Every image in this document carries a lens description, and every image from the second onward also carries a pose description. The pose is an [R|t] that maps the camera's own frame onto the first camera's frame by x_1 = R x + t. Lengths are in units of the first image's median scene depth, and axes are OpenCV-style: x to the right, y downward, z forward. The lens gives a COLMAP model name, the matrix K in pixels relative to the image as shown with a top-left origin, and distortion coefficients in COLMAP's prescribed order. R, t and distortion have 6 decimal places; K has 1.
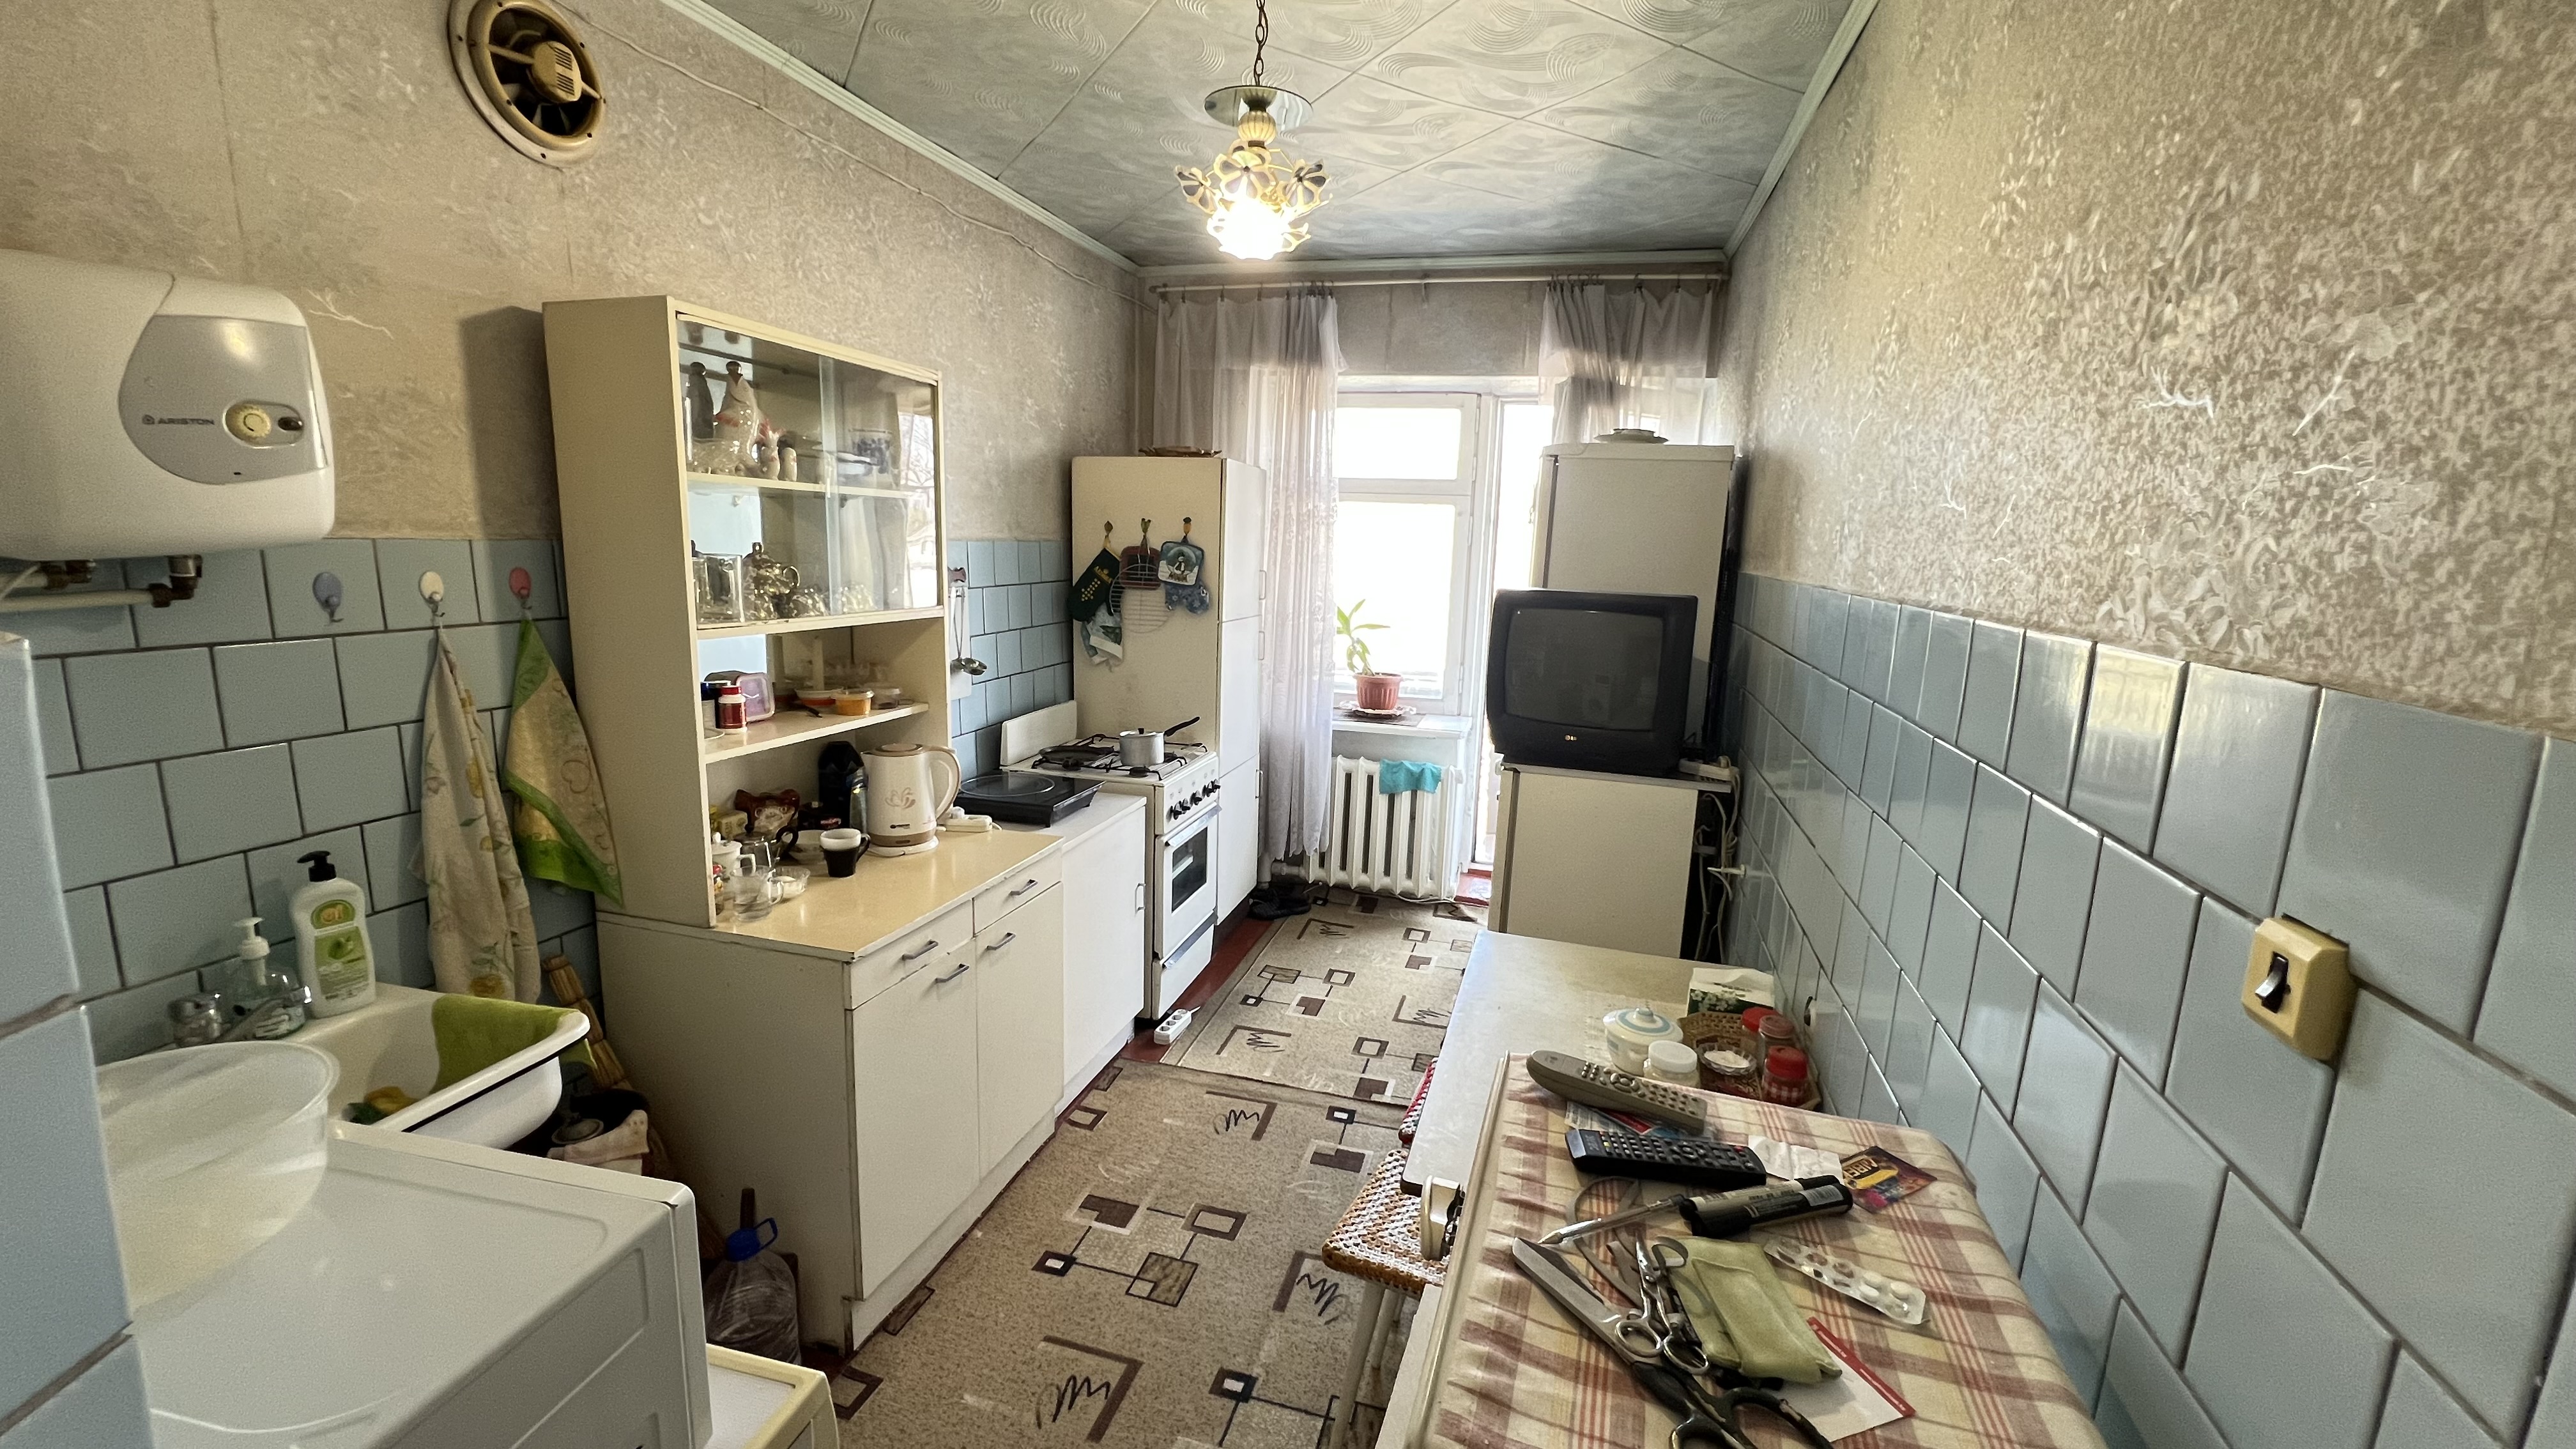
lens RADIAL K [[1039.4, 0, 1284.2], [0, 1039.4, 724.4], [0, 0, 1]] dist [0.001466, 0.000074]
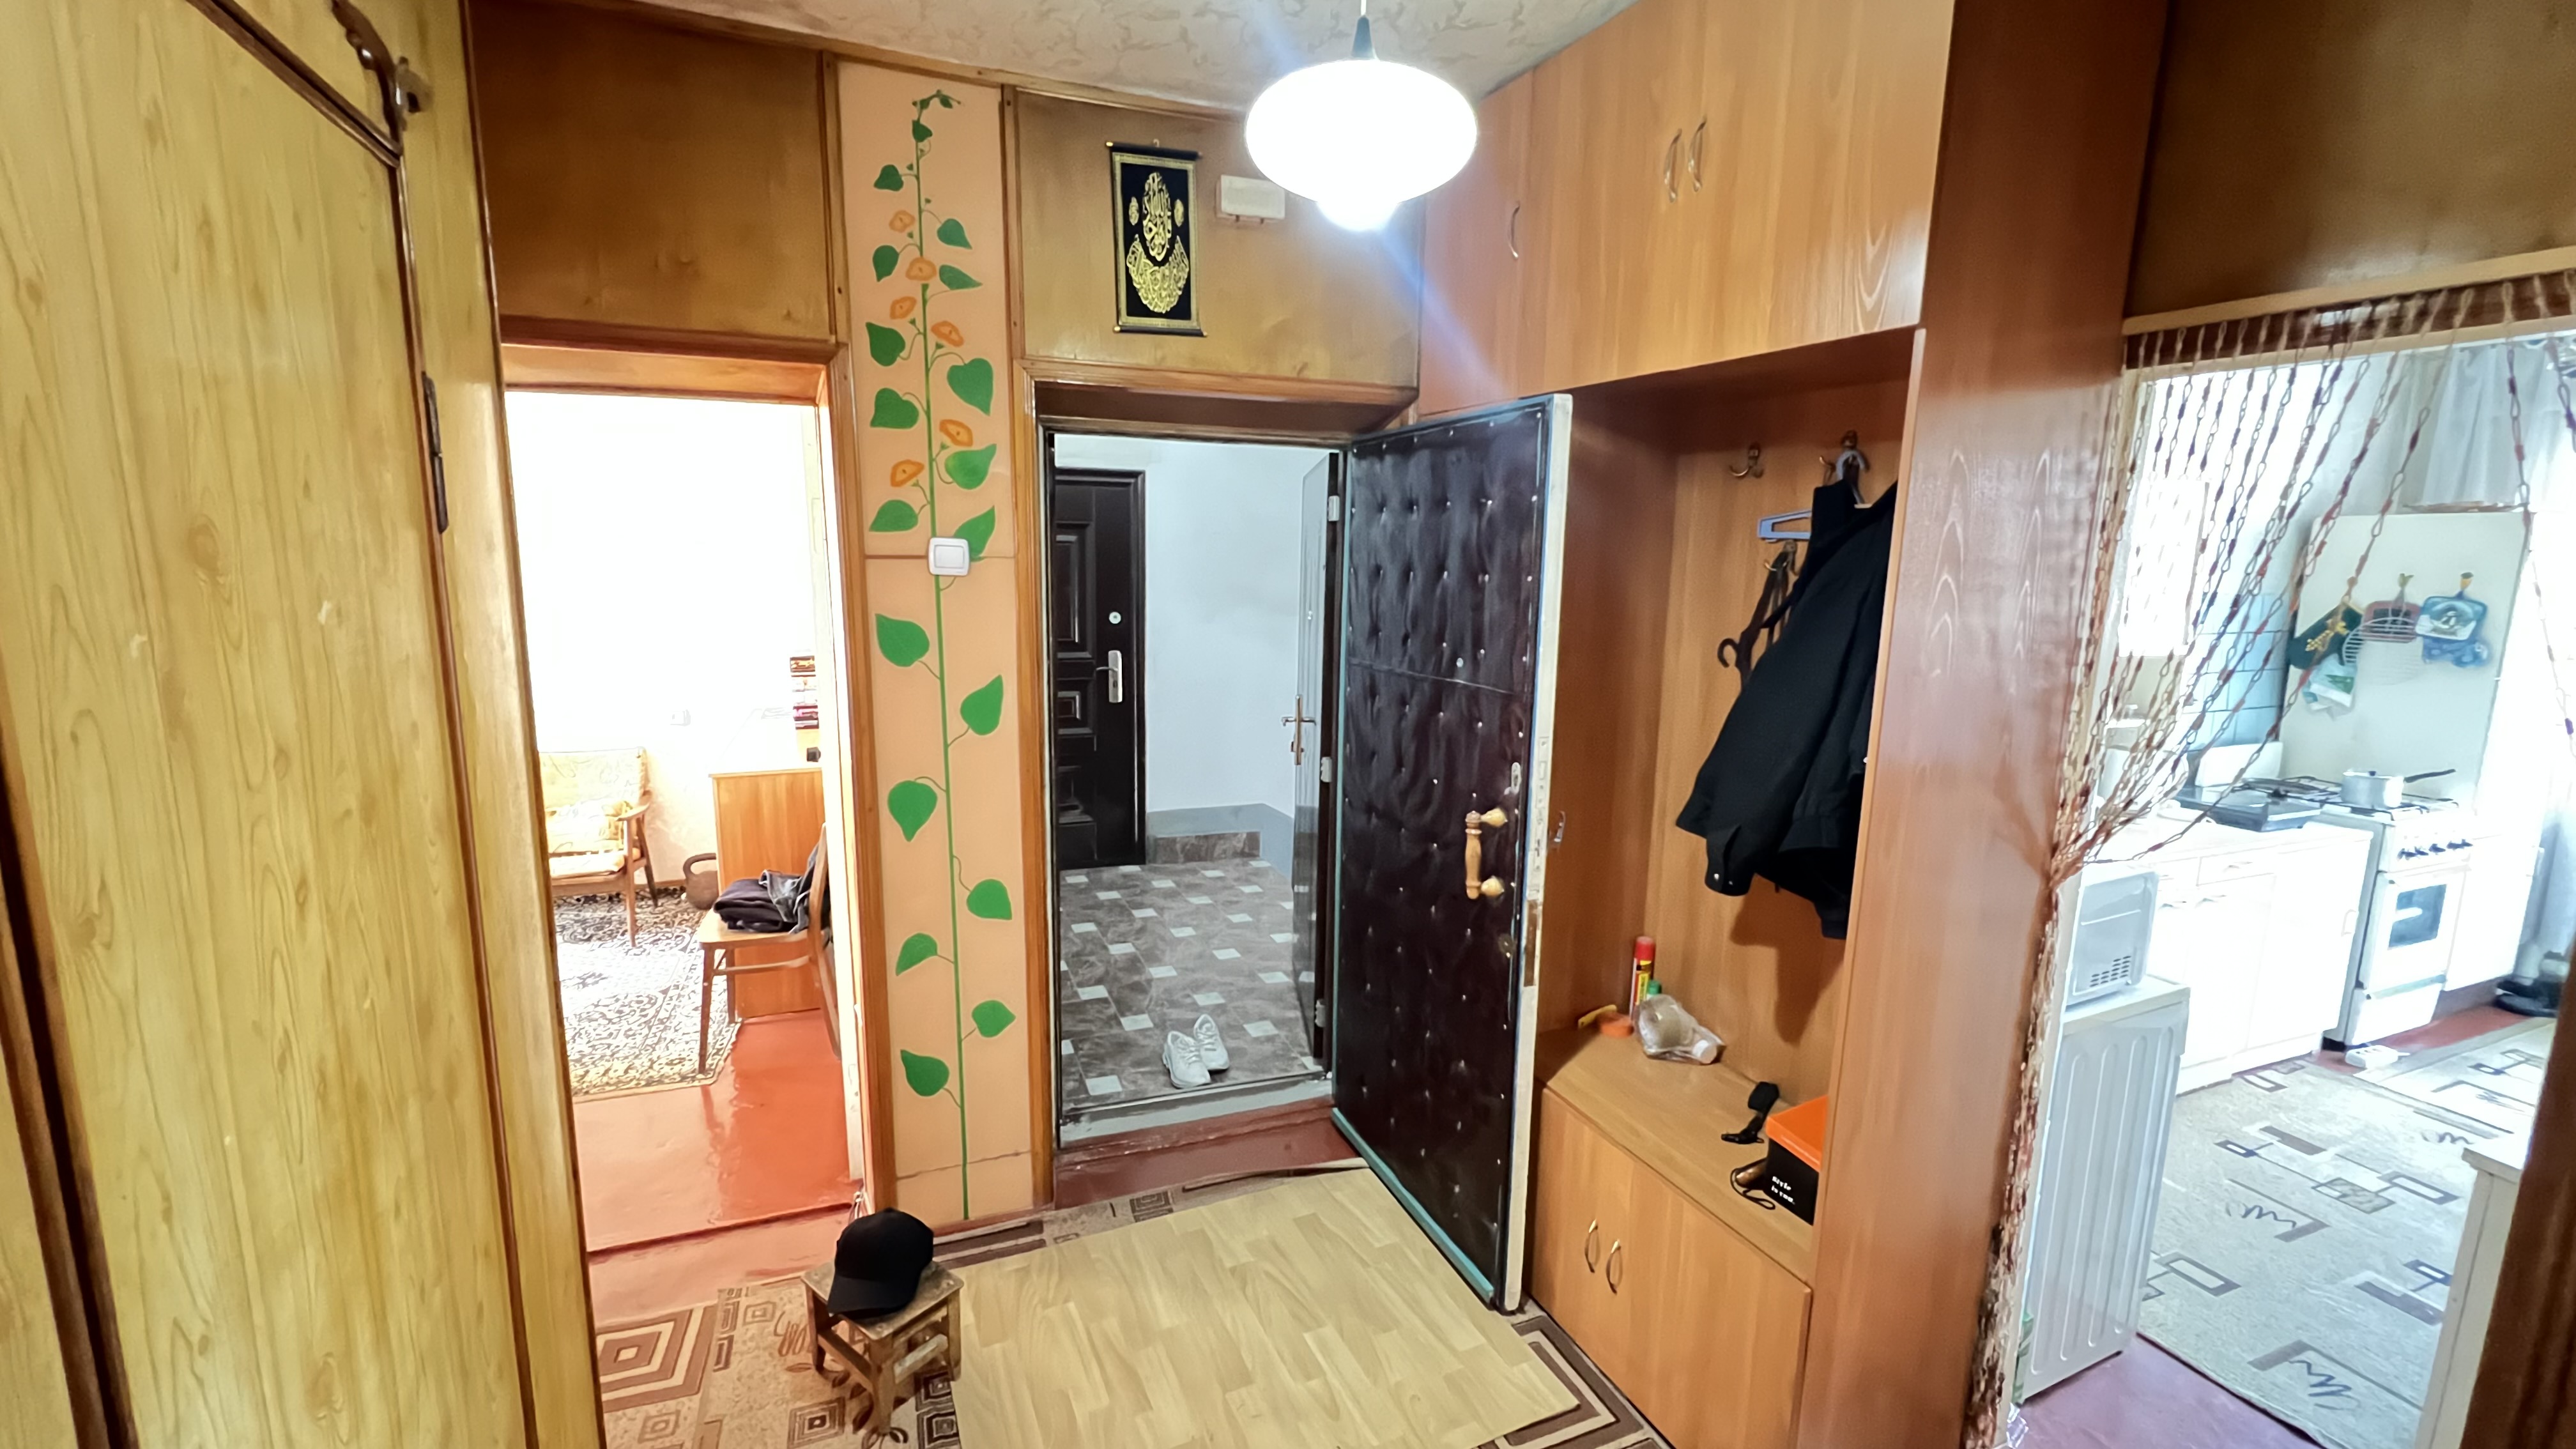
lens RADIAL K [[1026.8, 0, 1287.9], [0, 1026.8, 714.4], [0, 0, 1]] dist [-0.007399, 0.001347]
pose [[0.601184, 0.096854, -0.793220, 0.016934], [-0.137120, 0.990408, 0.017008, 0.078525], [0.787259, 0.098541, 0.608698, -0.499526]]
